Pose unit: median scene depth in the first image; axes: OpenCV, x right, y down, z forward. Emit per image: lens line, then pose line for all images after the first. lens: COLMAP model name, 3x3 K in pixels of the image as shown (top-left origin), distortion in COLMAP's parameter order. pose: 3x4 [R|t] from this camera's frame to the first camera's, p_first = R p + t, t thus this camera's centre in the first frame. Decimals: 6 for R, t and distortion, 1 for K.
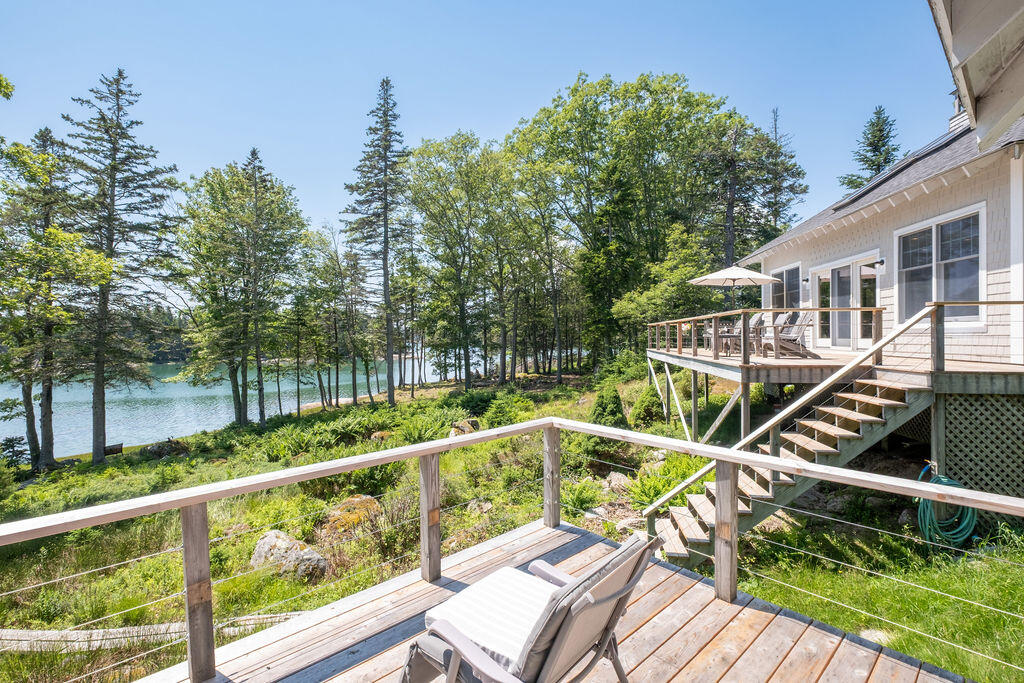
lens RADIAL K [[471.5, 0, 512.0], [0, 471.5, 341.5], [0, 0, 1]] dist [-0.006754, -0.000133]
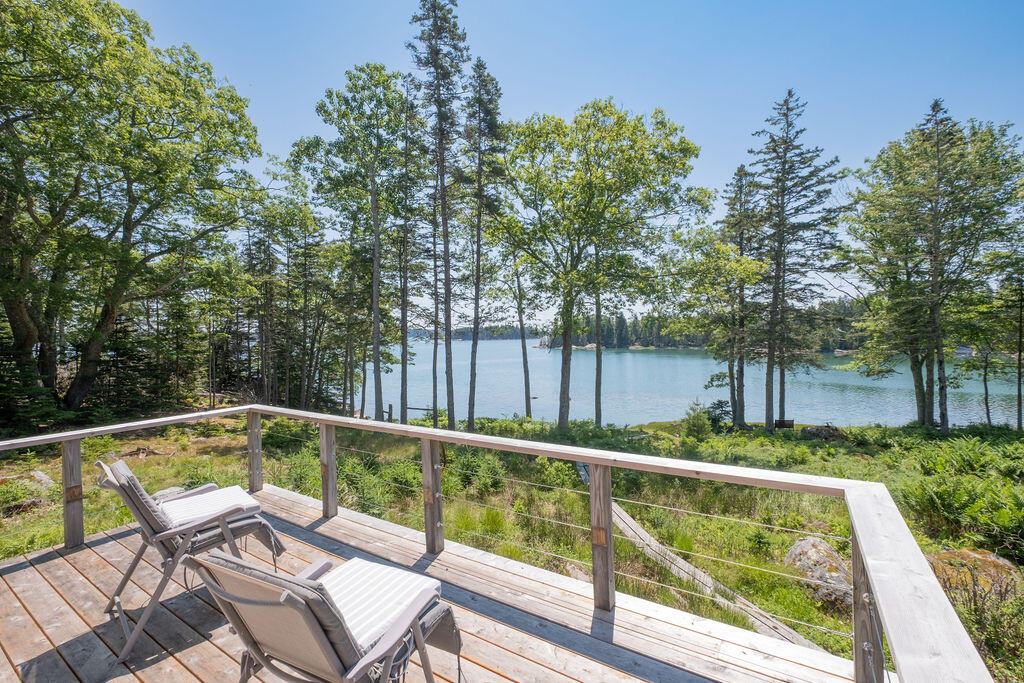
lens RADIAL K [[447.7, 0, 499.7], [0, 447.7, 338.8], [0, 0, 1]] dist [-0.001730, -0.000037]
pose [[0.234739, 0.018287, -0.971886, 0.057732], [0.000905, 0.999818, 0.019031, -0.000737], [0.972058, -0.005347, 0.234680, 0.061566]]
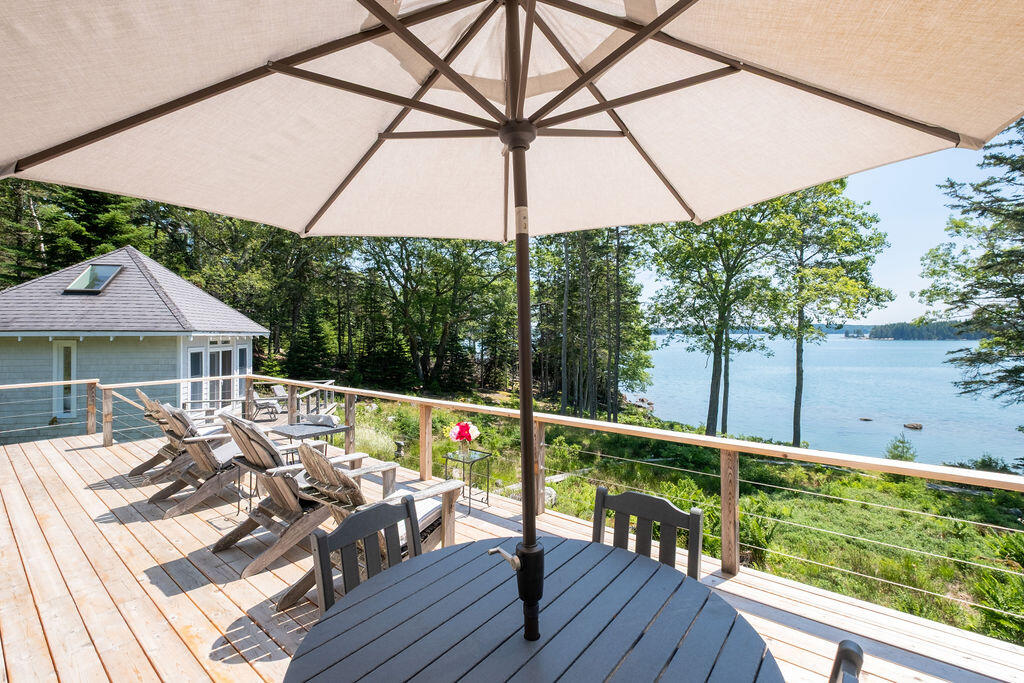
lens RADIAL K [[463.6, 0, 516.4], [0, 463.6, 330.1], [0, 0, 1]] dist [-0.001766, -0.000315]
pose [[-0.519511, 0.007808, -0.854428, 0.309051], [0.000284, 0.999960, 0.008966, -0.052186], [0.854464, 0.004416, -0.519492, 0.601396]]
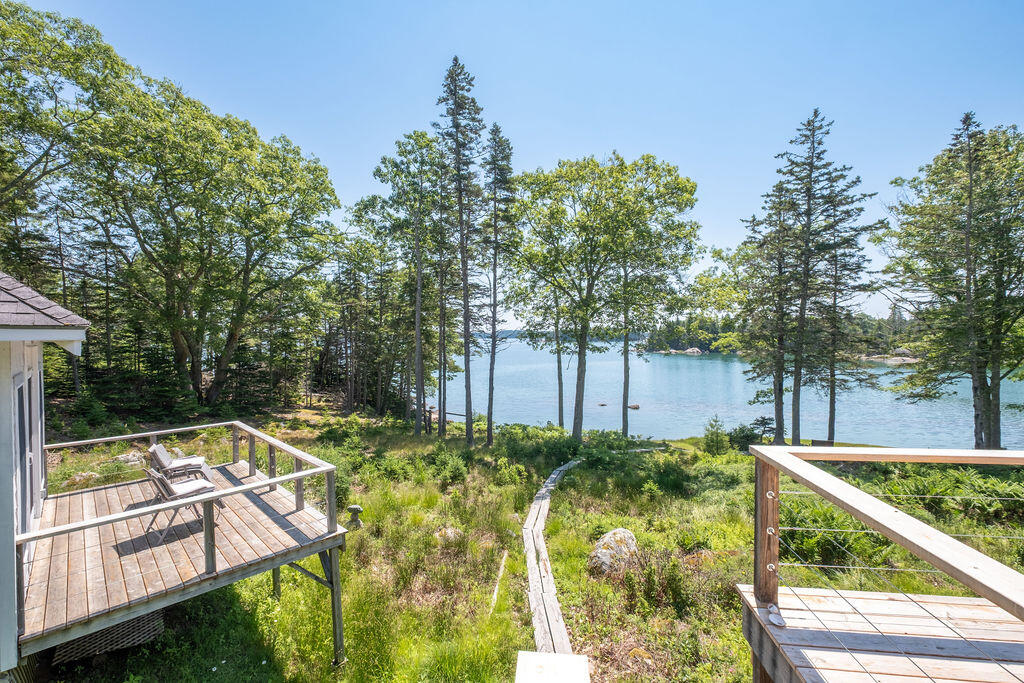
lens RADIAL K [[447.7, 0, 499.7], [0, 447.7, 338.8], [0, 0, 1]] dist [-0.001730, -0.000037]
pose [[0.012573, 0.016193, -0.999790, 0.234085], [0.000473, 0.999869, 0.016200, -0.045598], [0.999921, -0.000676, 0.012564, 0.221574]]
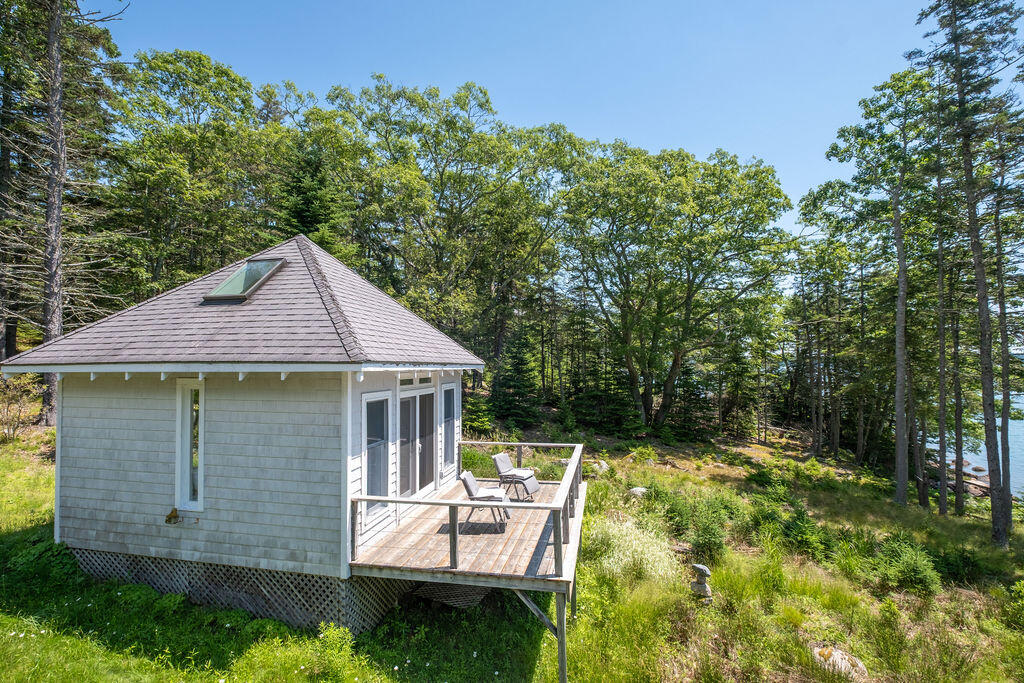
lens RADIAL K [[470.3, 0, 496.7], [0, 470.3, 352.0], [0, 0, 1]] dist [-0.005541, -0.000330]
pose [[-0.826829, 0.000825, -0.562453, 0.157043], [0.009367, 0.999880, -0.012302, -0.048573], [0.562376, -0.015440, -0.826738, 0.312026]]
